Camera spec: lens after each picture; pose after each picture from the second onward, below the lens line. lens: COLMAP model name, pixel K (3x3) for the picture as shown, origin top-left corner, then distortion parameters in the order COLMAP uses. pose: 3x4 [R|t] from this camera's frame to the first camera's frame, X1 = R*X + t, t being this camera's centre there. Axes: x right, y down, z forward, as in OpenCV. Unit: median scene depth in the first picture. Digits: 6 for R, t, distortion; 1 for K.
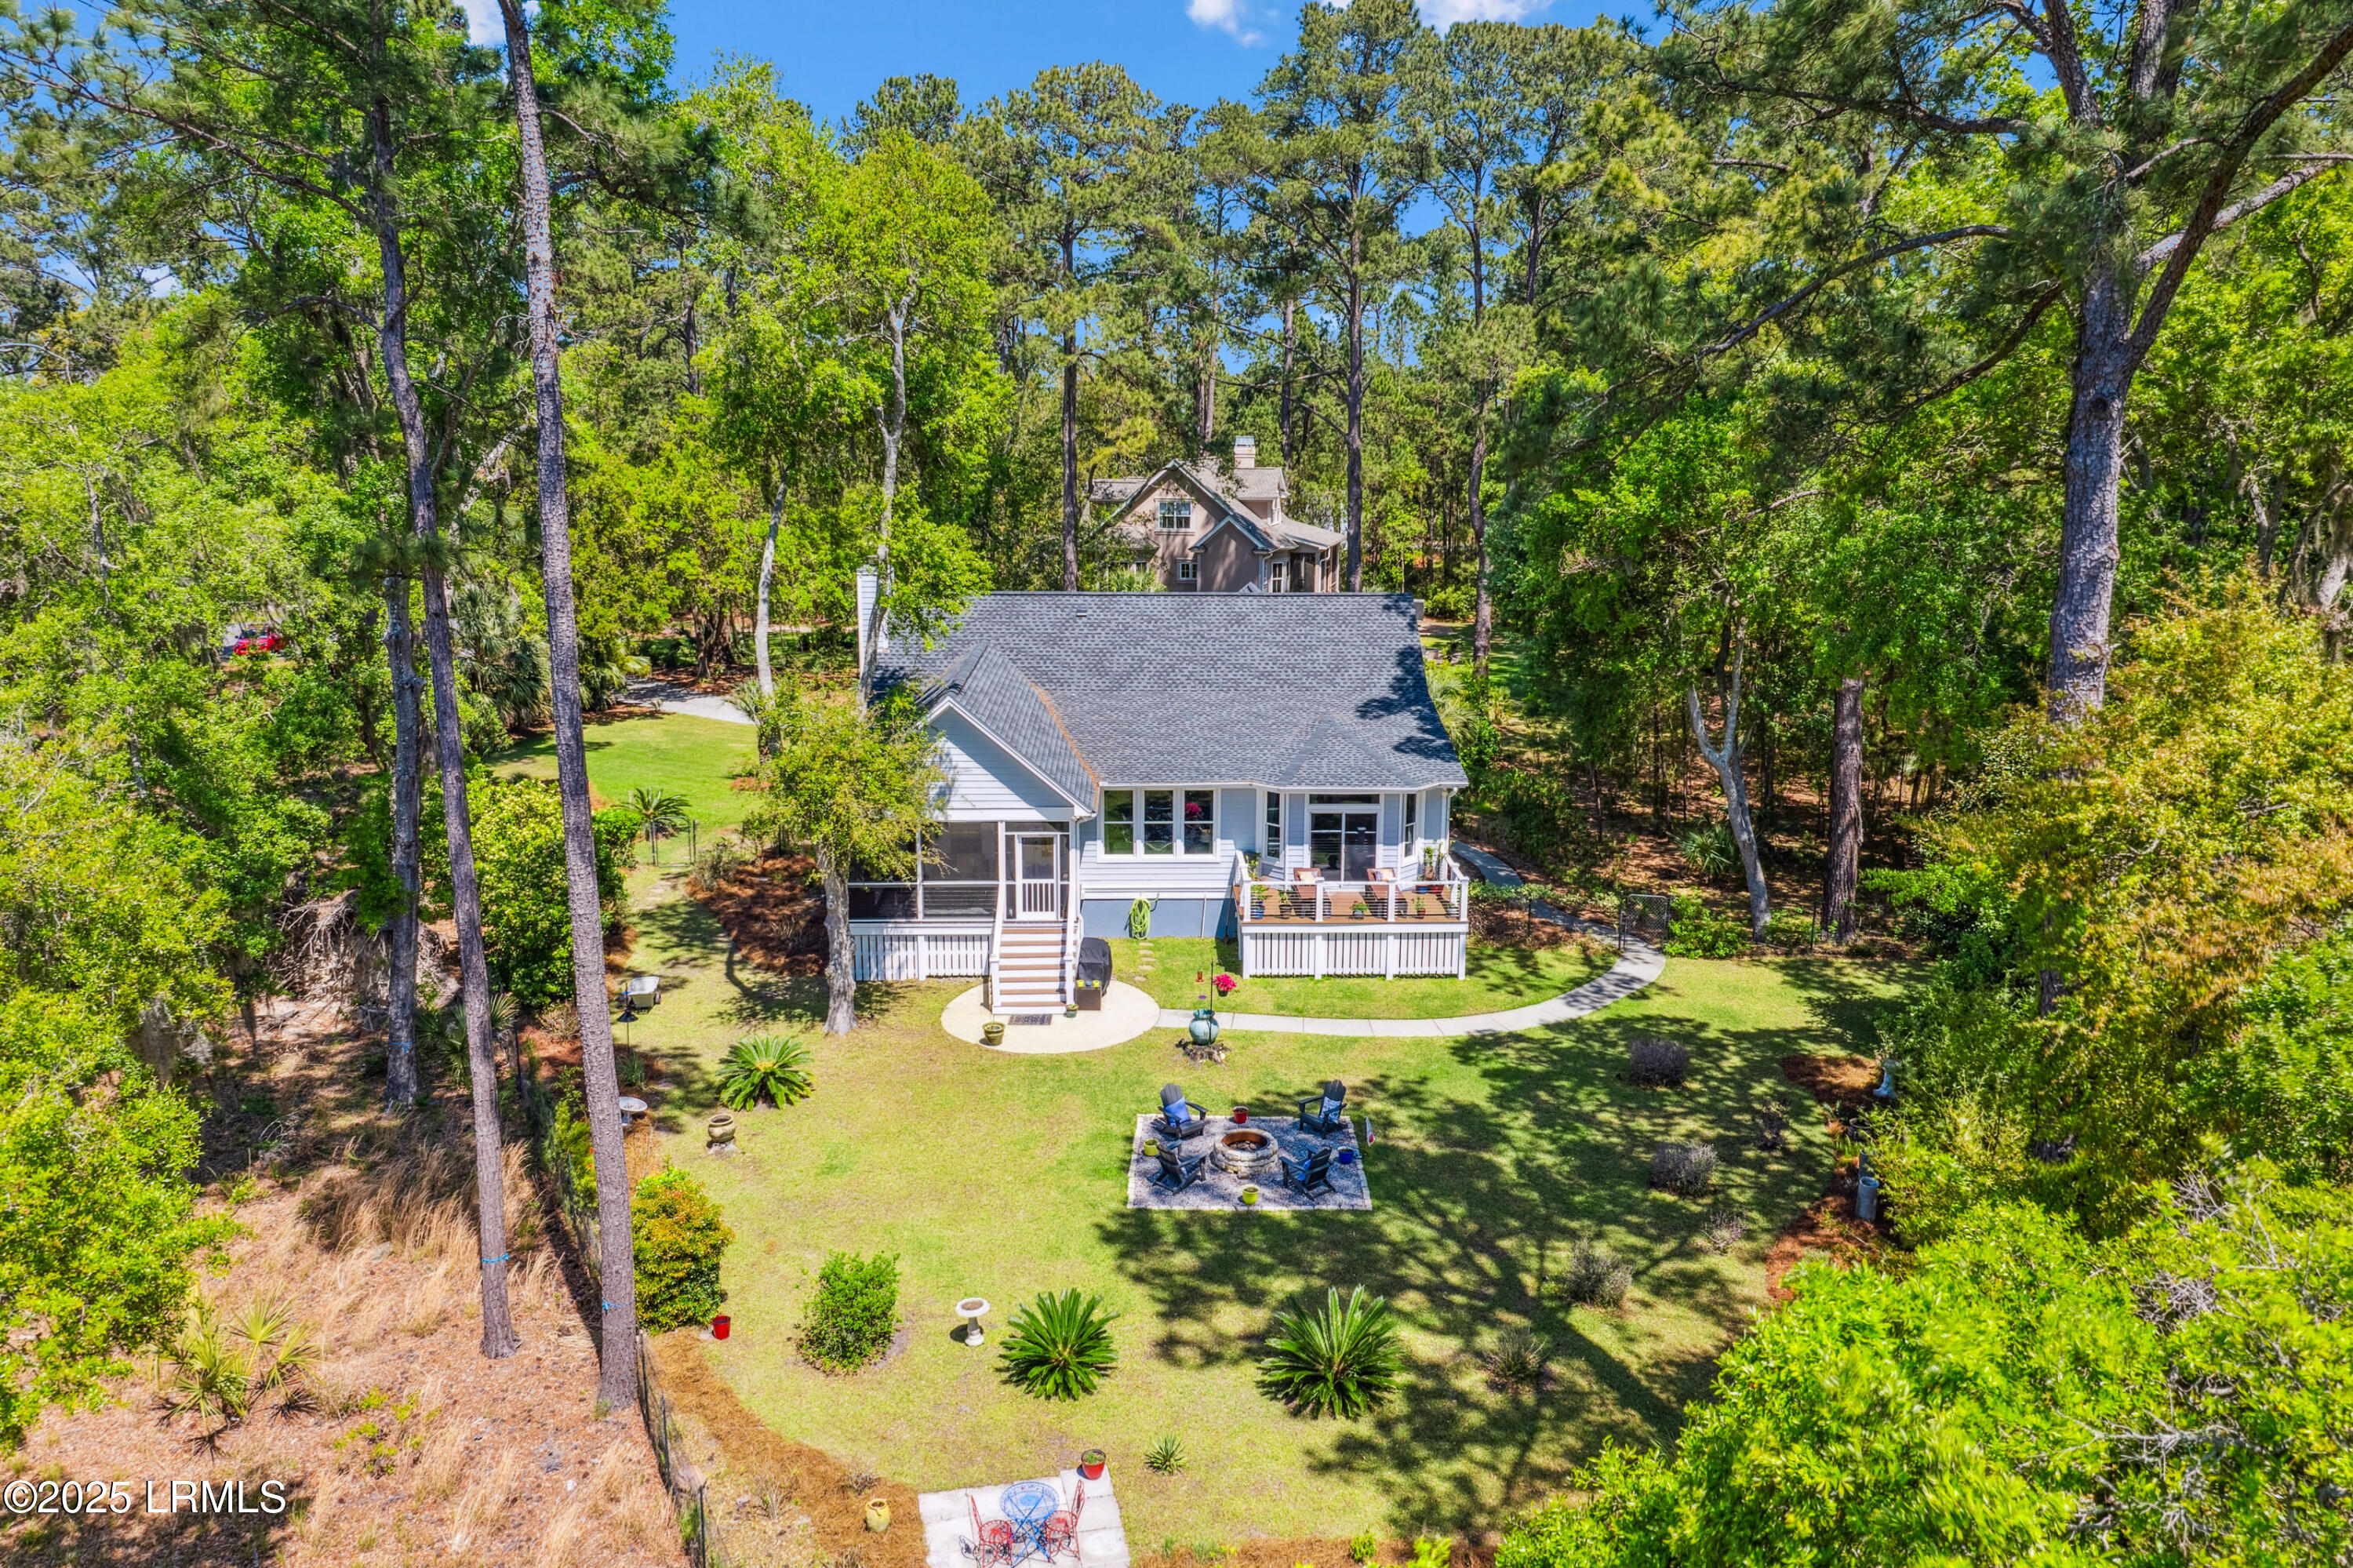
lens RADIAL K [[1622.9, 0, 1178.2], [0, 1622.9, 788.3], [0, 0, 1]] dist [-0.032483, -0.007413]
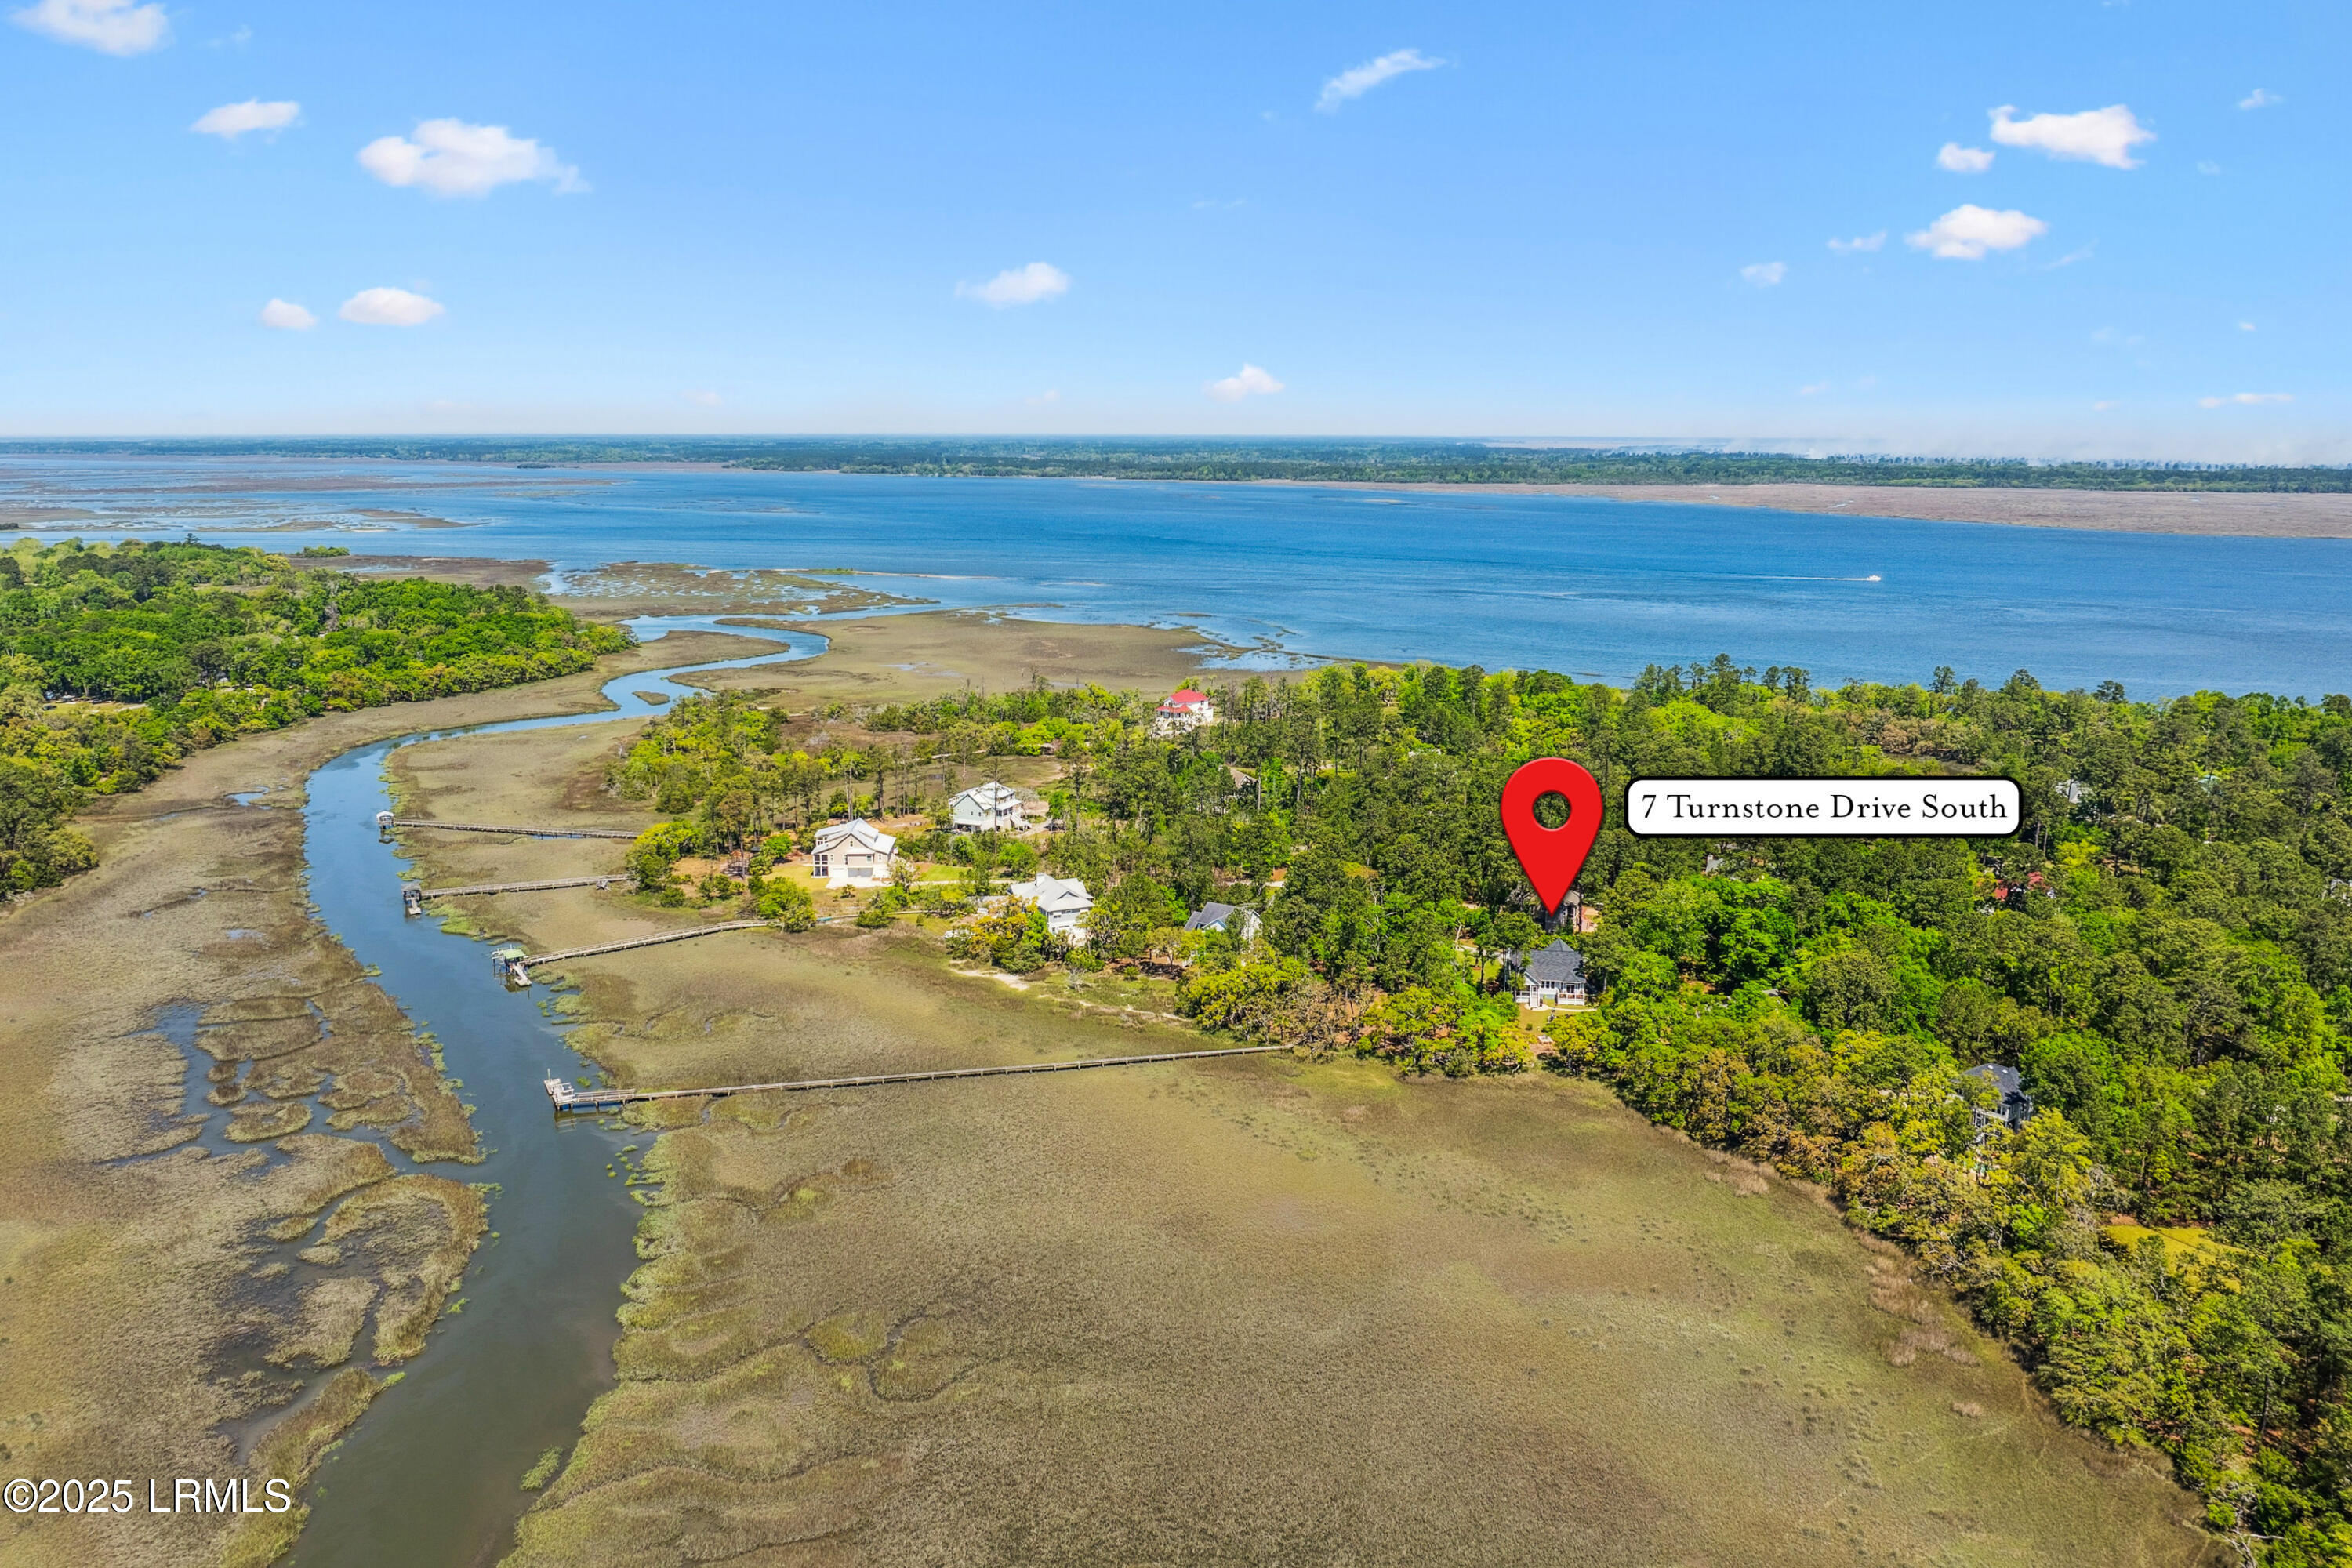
lens RADIAL K [[1622.2, 0, 1175.1], [0, 1622.2, 772.7], [0, 0, 1]] dist [-0.032483, -0.007413]
pose [[0.983693, 0.025427, -0.178050, -0.466336], [-0.029313, 0.999385, -0.019229, -0.895018], [0.177452, 0.024134, 0.983833, -7.925585]]
